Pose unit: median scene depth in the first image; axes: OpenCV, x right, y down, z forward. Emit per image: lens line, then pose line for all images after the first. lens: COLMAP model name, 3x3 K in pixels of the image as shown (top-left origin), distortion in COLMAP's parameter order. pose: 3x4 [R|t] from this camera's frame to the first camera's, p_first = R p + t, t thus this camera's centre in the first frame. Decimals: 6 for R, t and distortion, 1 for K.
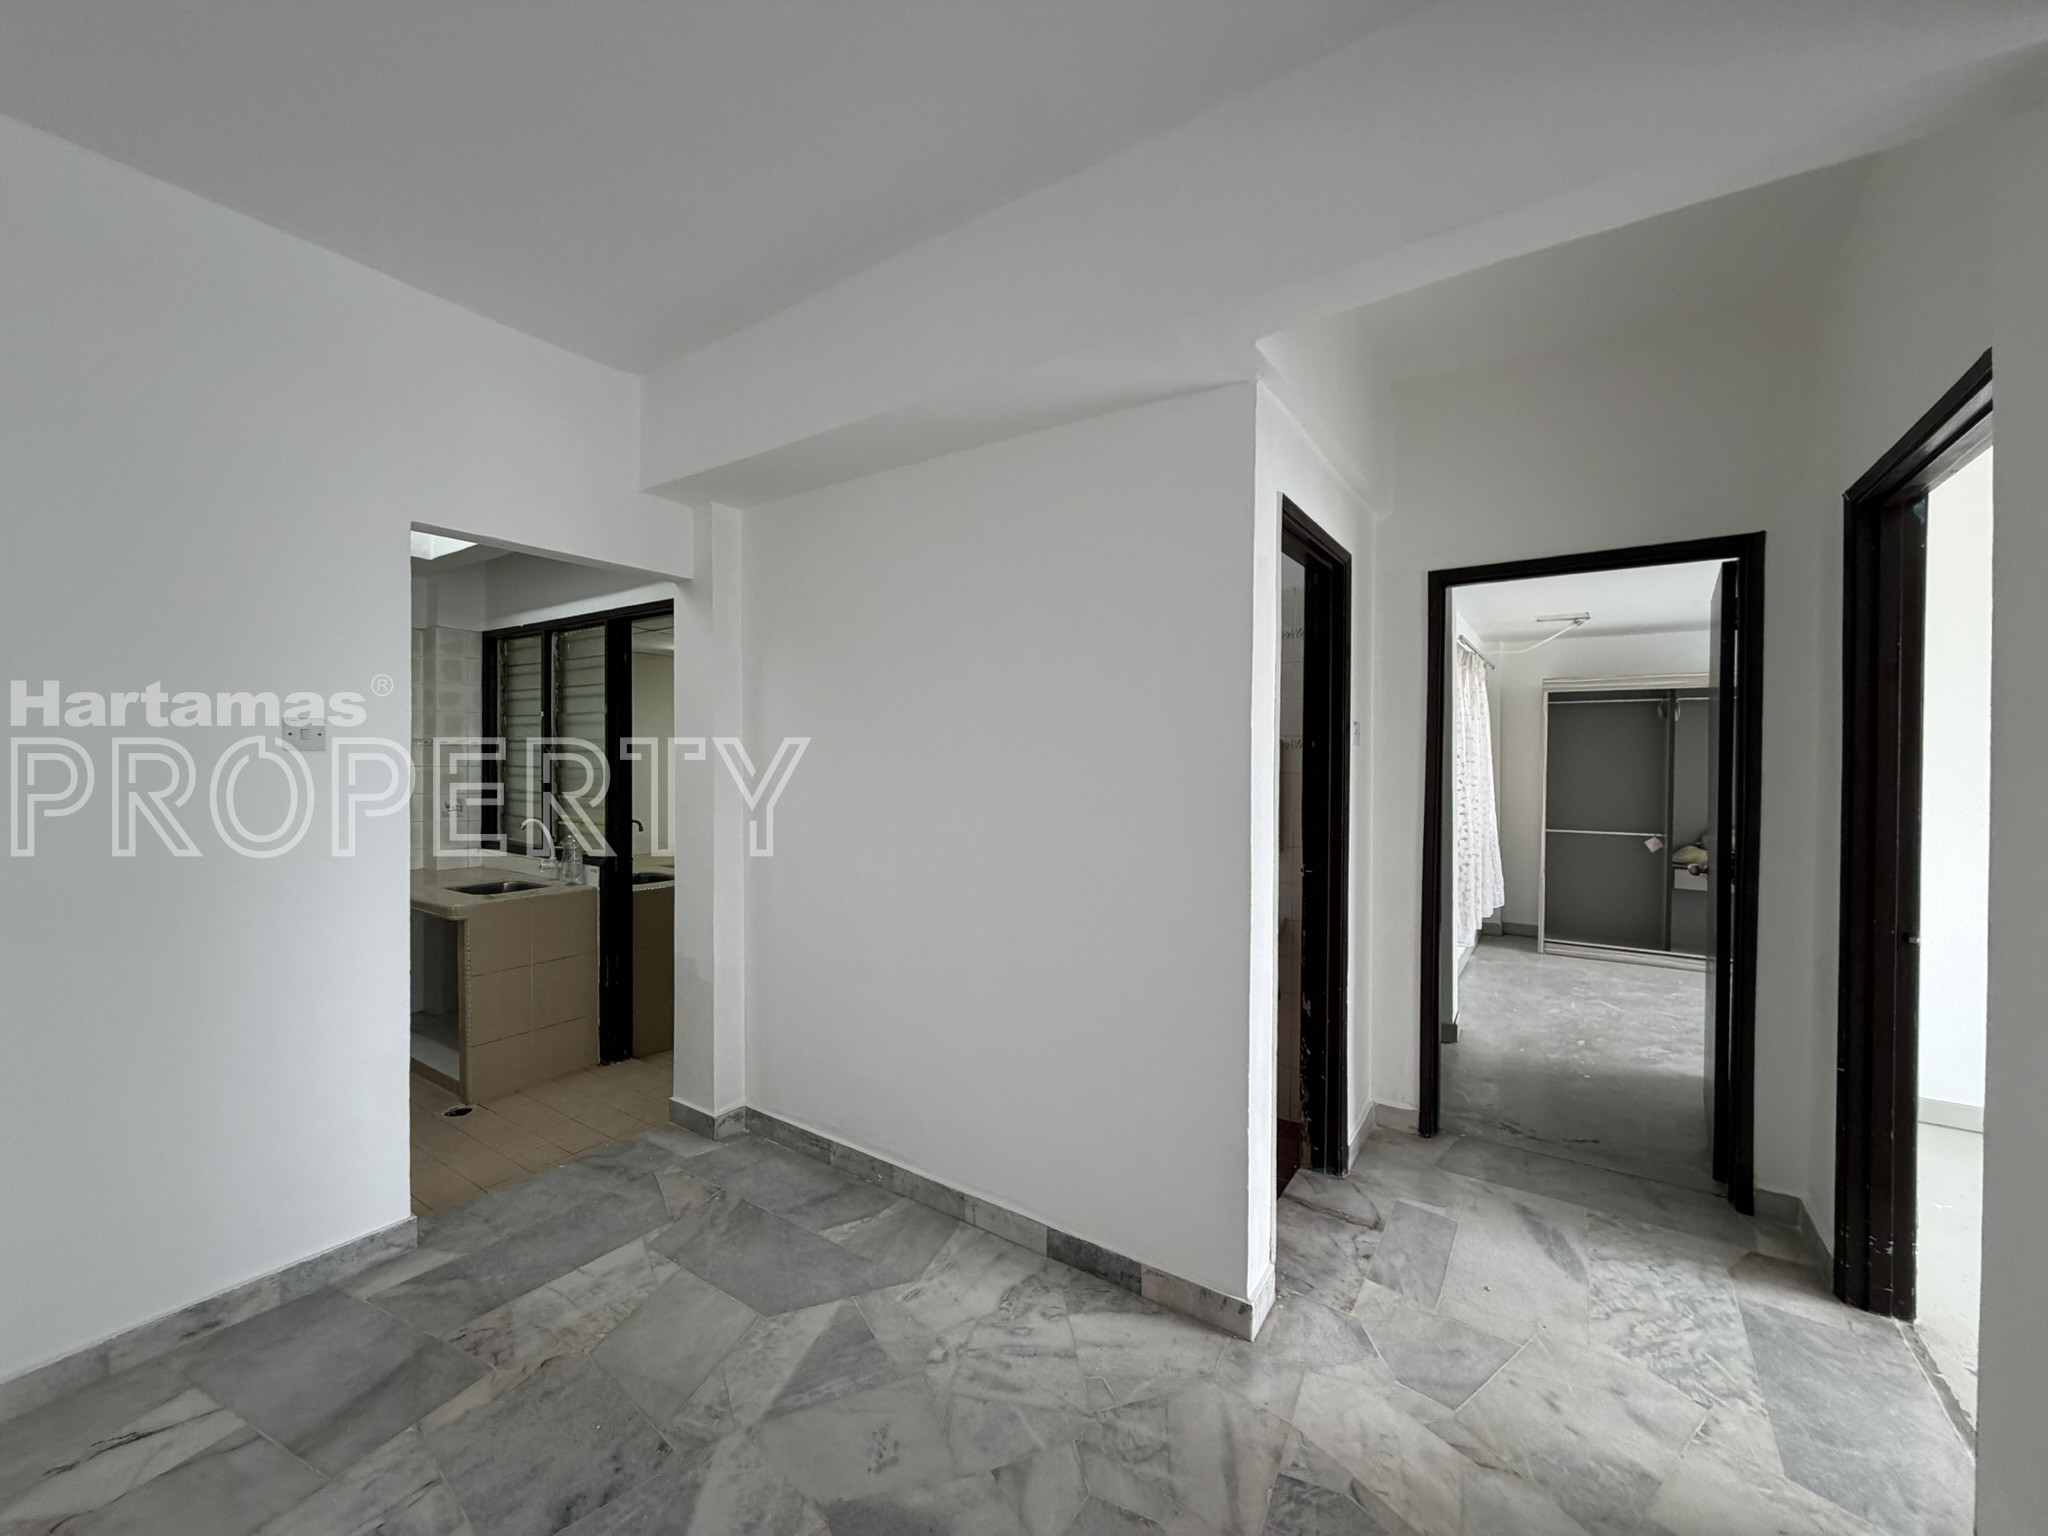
lens RADIAL K [[817.5, 0, 1024.0], [0, 817.5, 768.0], [0, 0, 1]] dist [0.001598, 0.000153]
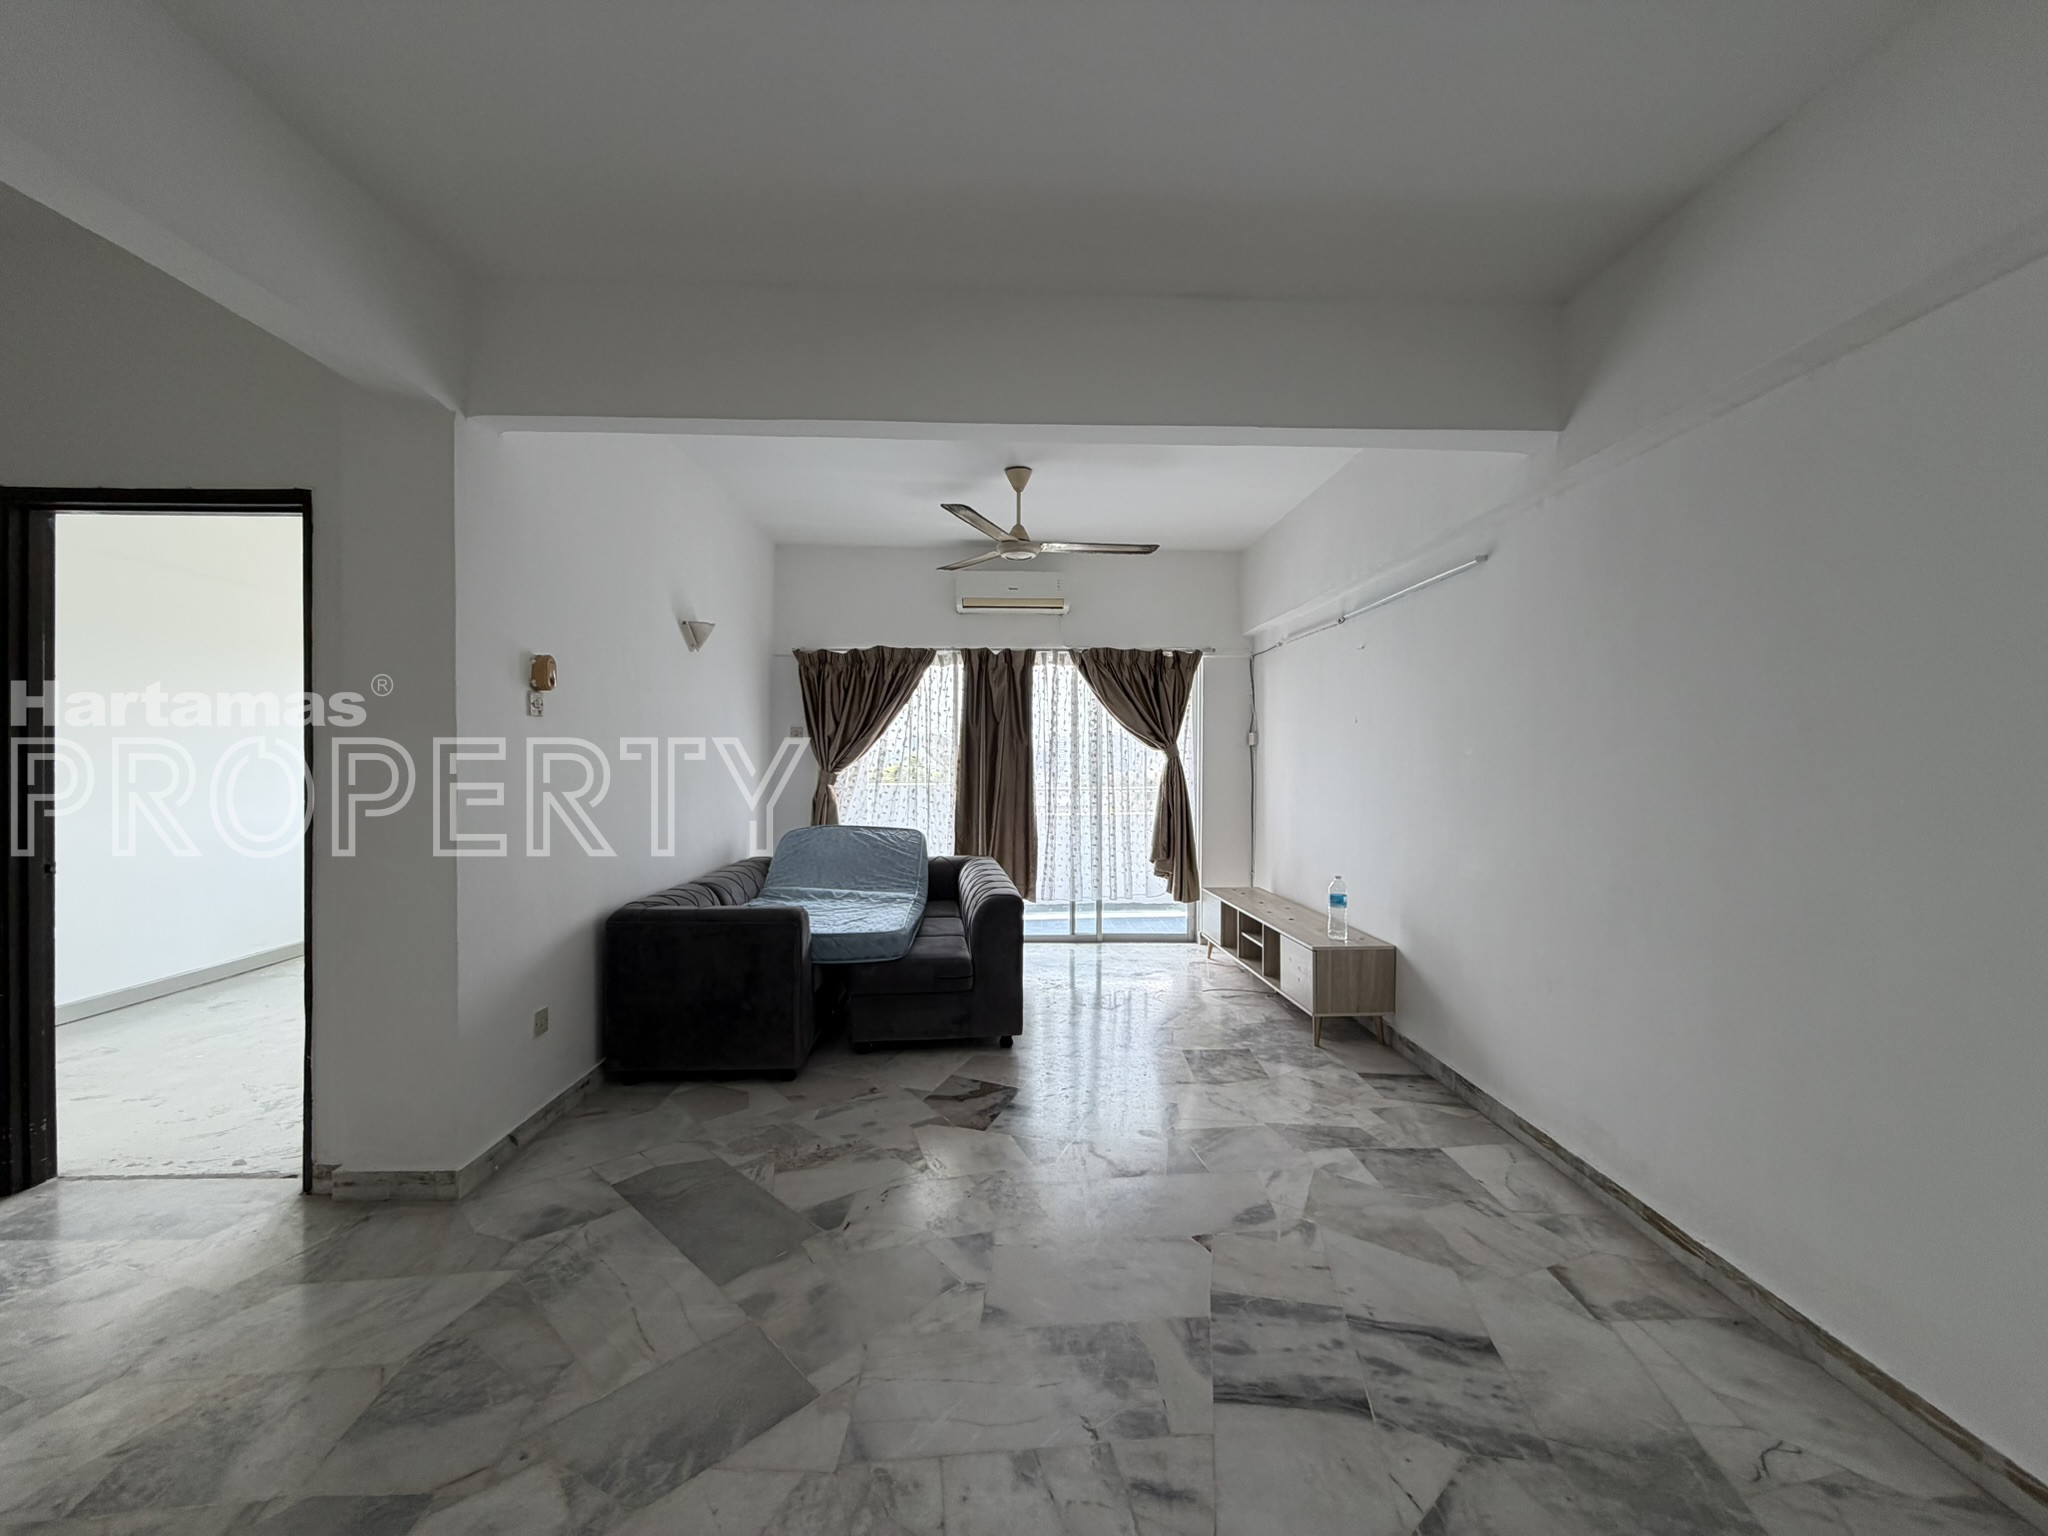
lens RADIAL K [[817.5, 0, 1024.0], [0, 817.5, 768.0], [0, 0, 1]] dist [0.001598, 0.000153]
pose [[-0.588382, -0.015542, 0.808434, -0.666637], [0.002535, 0.999775, 0.021066, 0.031291], [-0.808579, 0.014444, -0.588210, 0.459208]]
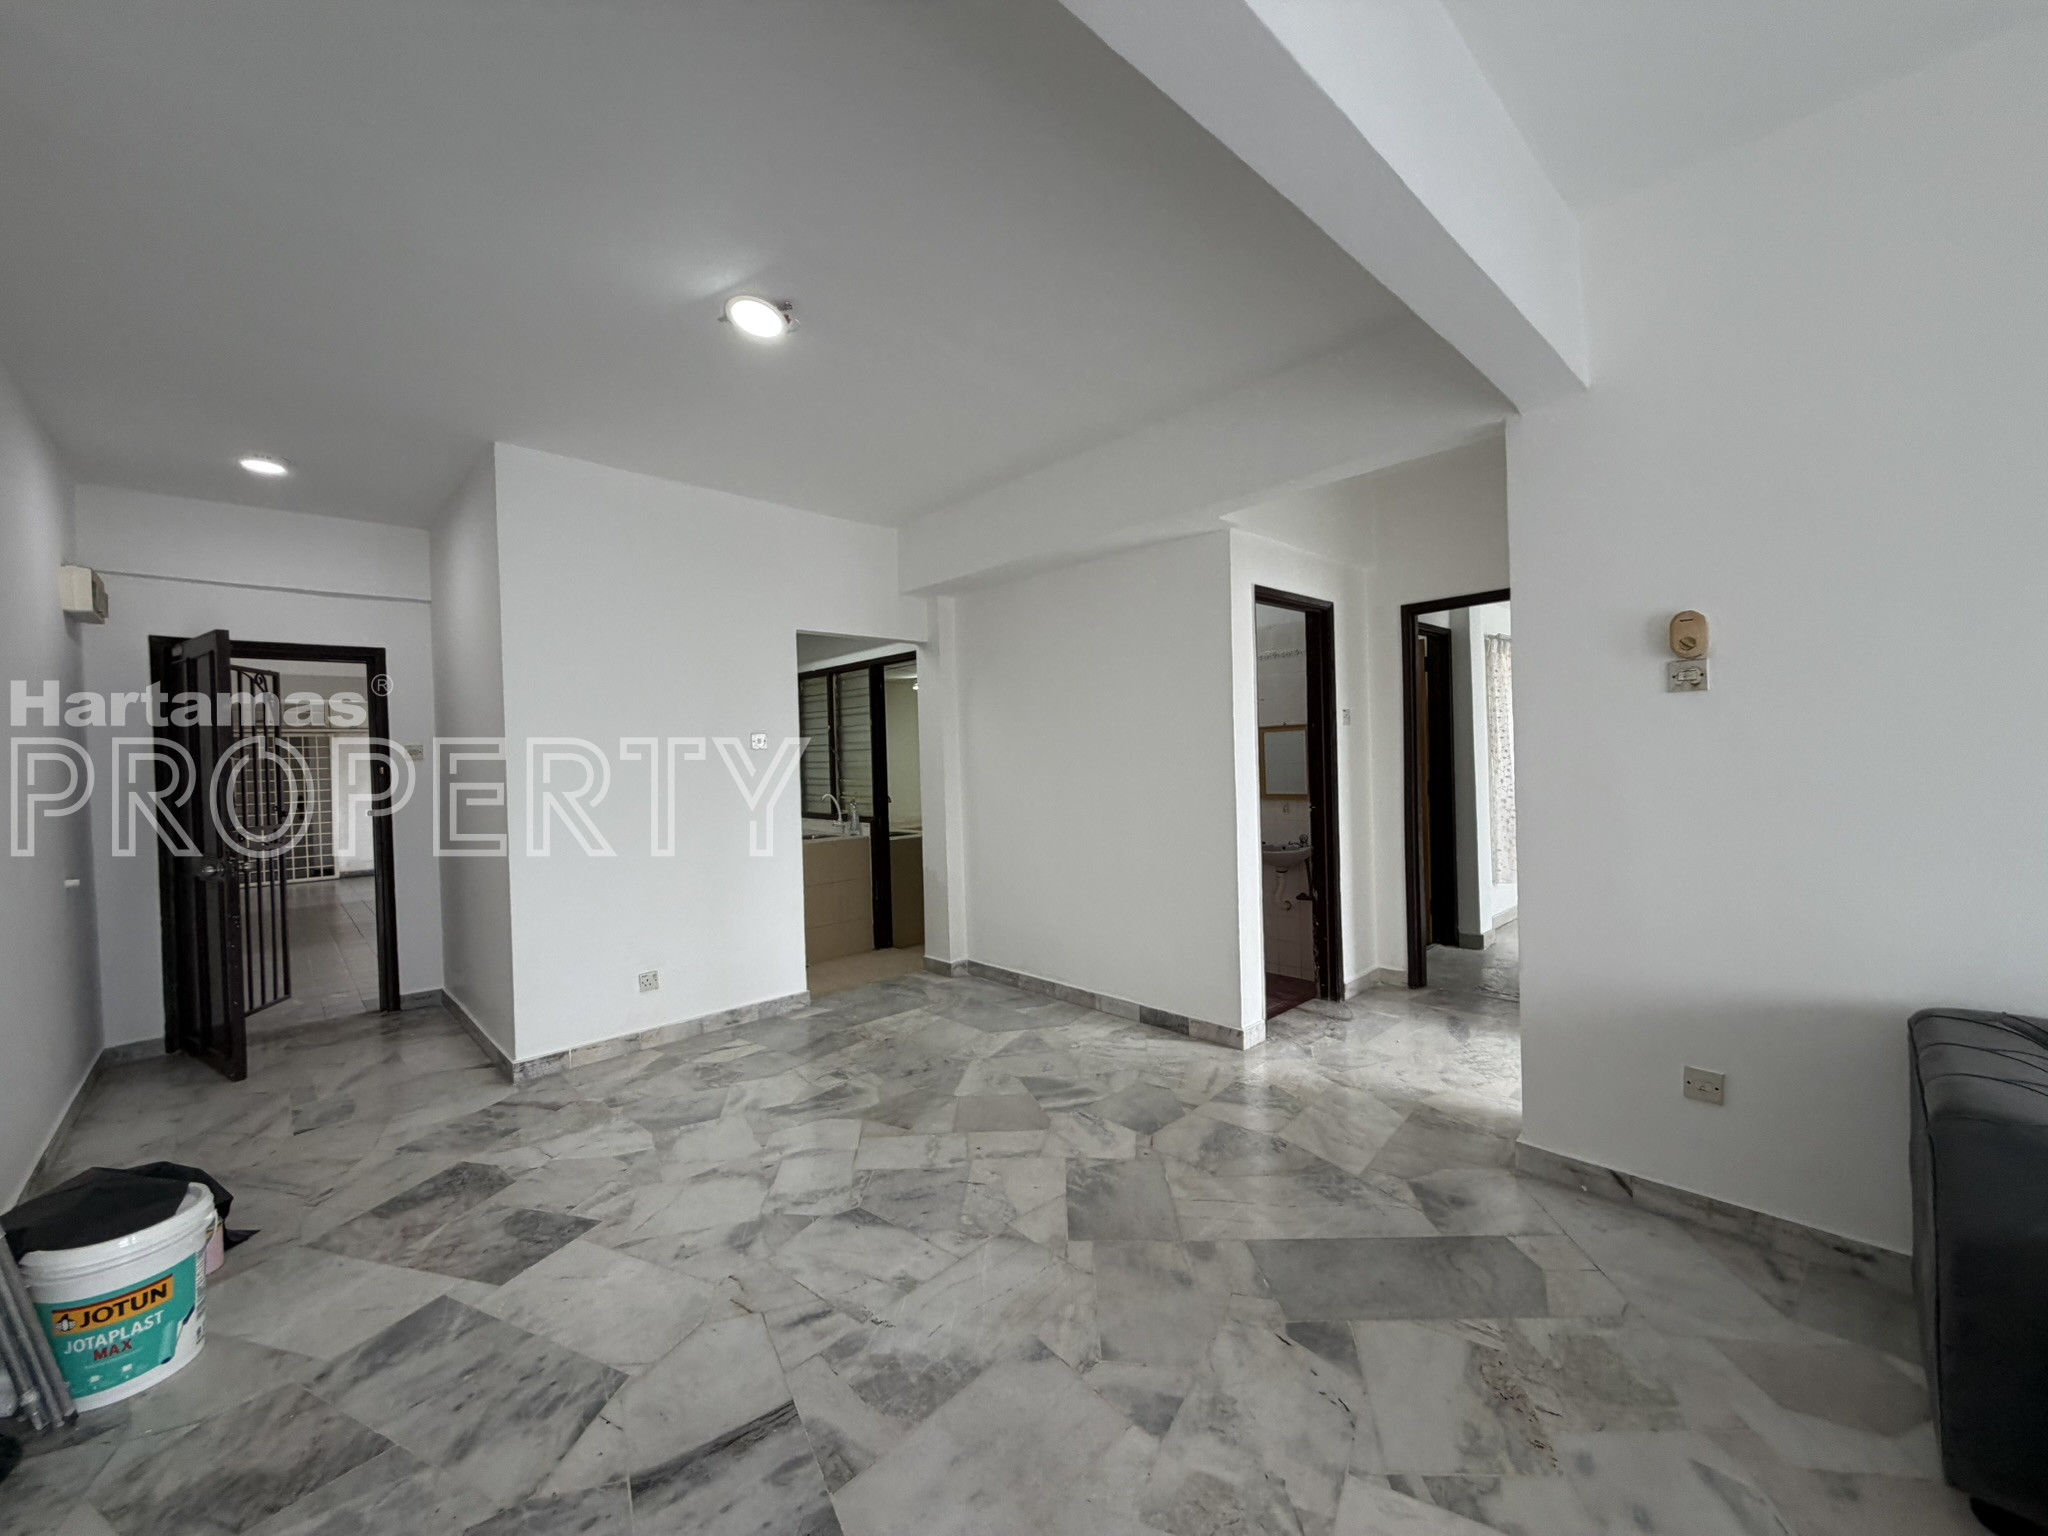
lens RADIAL K [[817.5, 0, 1024.0], [0, 817.5, 768.0], [0, 0, 1]] dist [0.001598, 0.000153]
pose [[0.975824, -0.030763, -0.216382, 0.176644], [0.031195, 0.999512, -0.001422, 0.043322], [0.216320, -0.005362, 0.976308, -0.745719]]
